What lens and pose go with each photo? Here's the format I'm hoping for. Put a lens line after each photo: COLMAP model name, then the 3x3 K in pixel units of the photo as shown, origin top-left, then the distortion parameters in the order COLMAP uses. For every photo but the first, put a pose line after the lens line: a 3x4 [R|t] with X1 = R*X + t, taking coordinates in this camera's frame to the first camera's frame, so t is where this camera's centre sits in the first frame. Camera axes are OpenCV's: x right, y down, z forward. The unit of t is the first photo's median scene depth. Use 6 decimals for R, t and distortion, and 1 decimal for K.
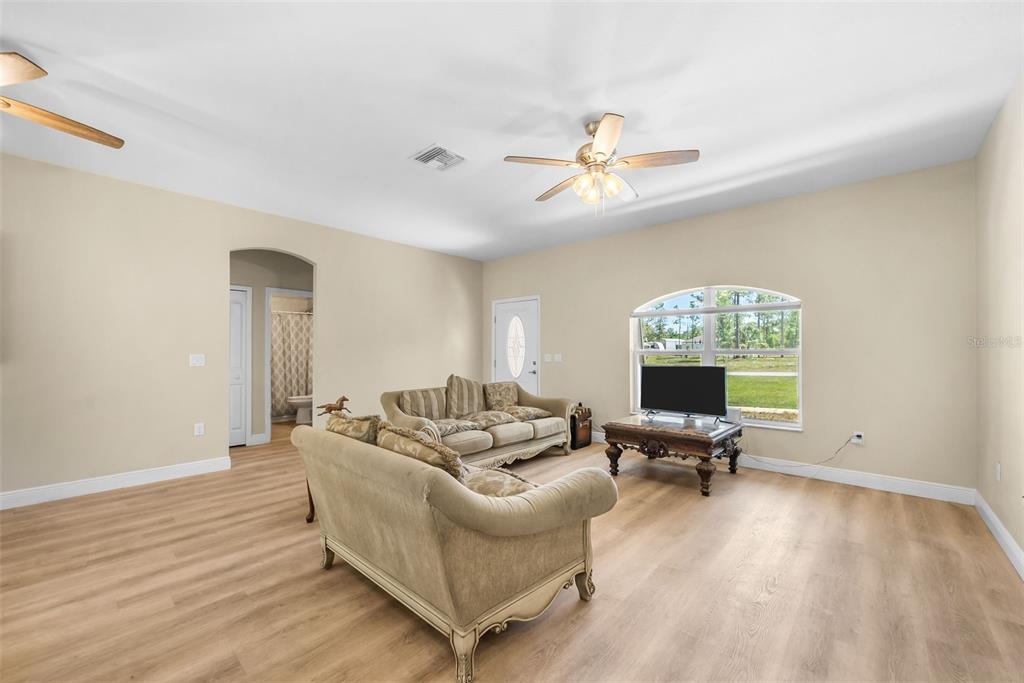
lens RADIAL K [[406.0, 0, 517.1], [0, 406.0, 349.6], [0, 0, 1]] dist [-0.001517, -0.000024]
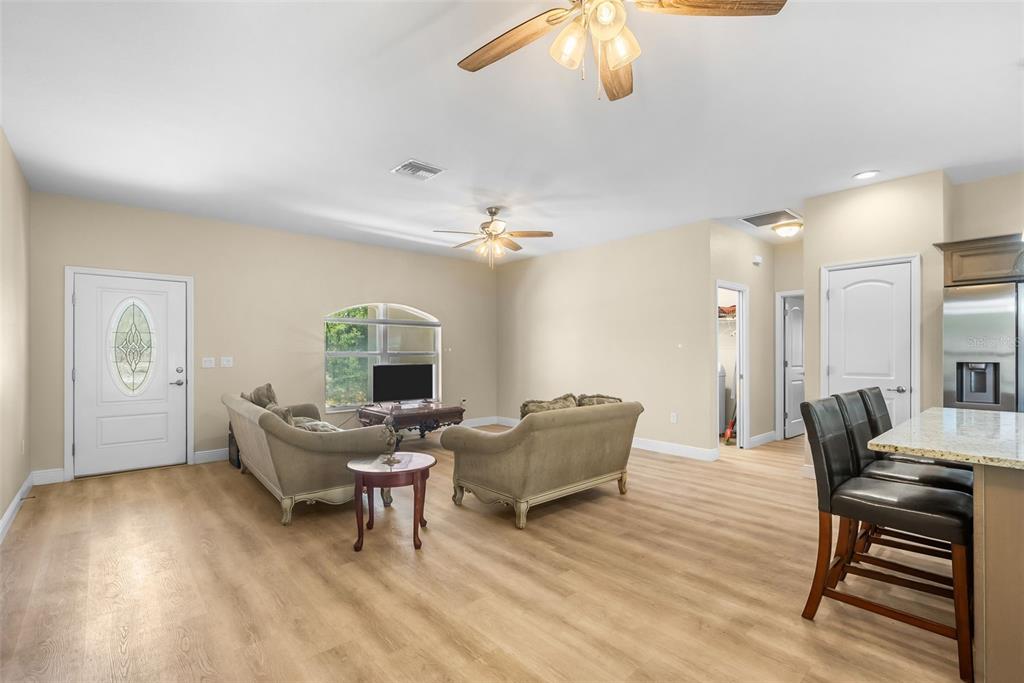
lens RADIAL K [[459.3, 0, 512.1], [0, 459.3, 352.8], [0, 0, 1]] dist [-0.000459, 0.000058]
pose [[0.119418, 0.000419, 0.992844, -1.687152], [-0.003378, 0.999994, -0.000016, 0.001182], [-0.992838, -0.003352, 0.119419, 0.778221]]
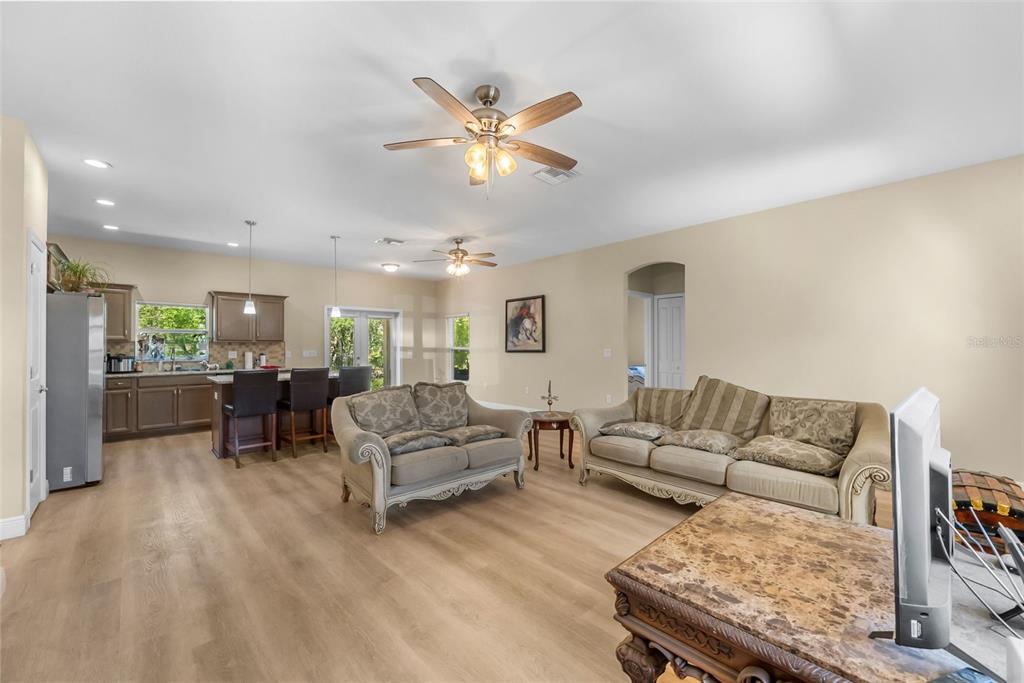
lens RADIAL K [[406.1, 0, 513.4], [0, 406.1, 344.3], [0, 0, 1]] dist [0.001561, 0.000390]
pose [[-0.090273, -0.007139, -0.995891, 1.150359], [0.007623, 0.999940, -0.007859, 0.004589], [0.995888, -0.008301, -0.090213, 1.231255]]
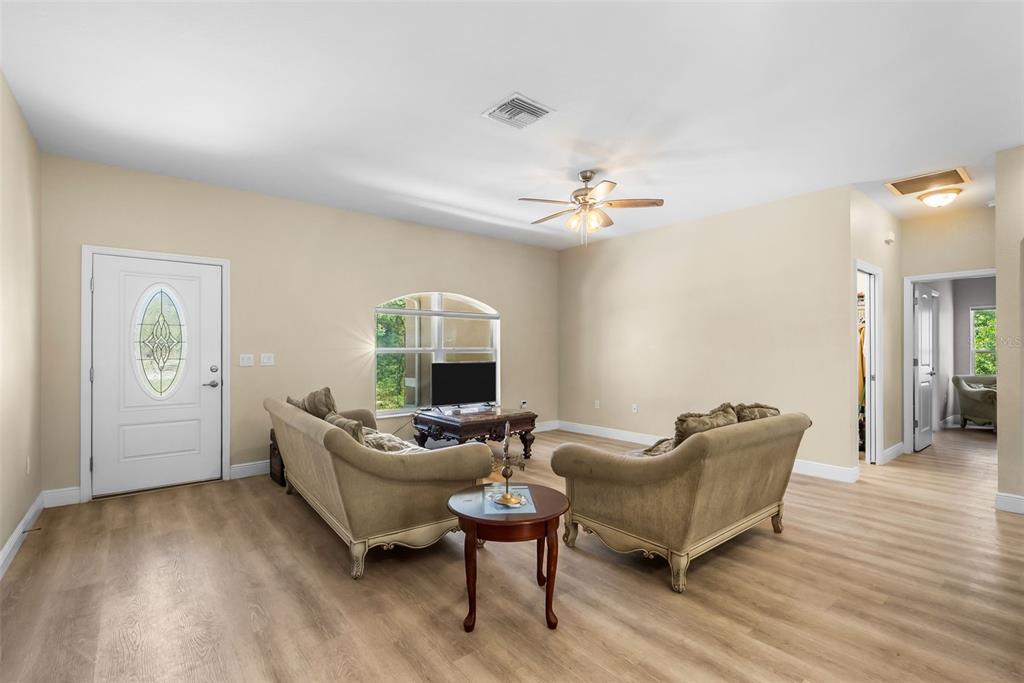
lens RADIAL K [[460.4, 0, 513.3], [0, 460.4, 347.9], [0, 0, 1]] dist [-0.000019, 0.000216]
pose [[0.158500, 0.003453, 0.987353, -1.386487], [-0.003716, 0.999989, -0.002900, 0.003881], [-0.987352, -0.003209, 0.158511, 1.086514]]
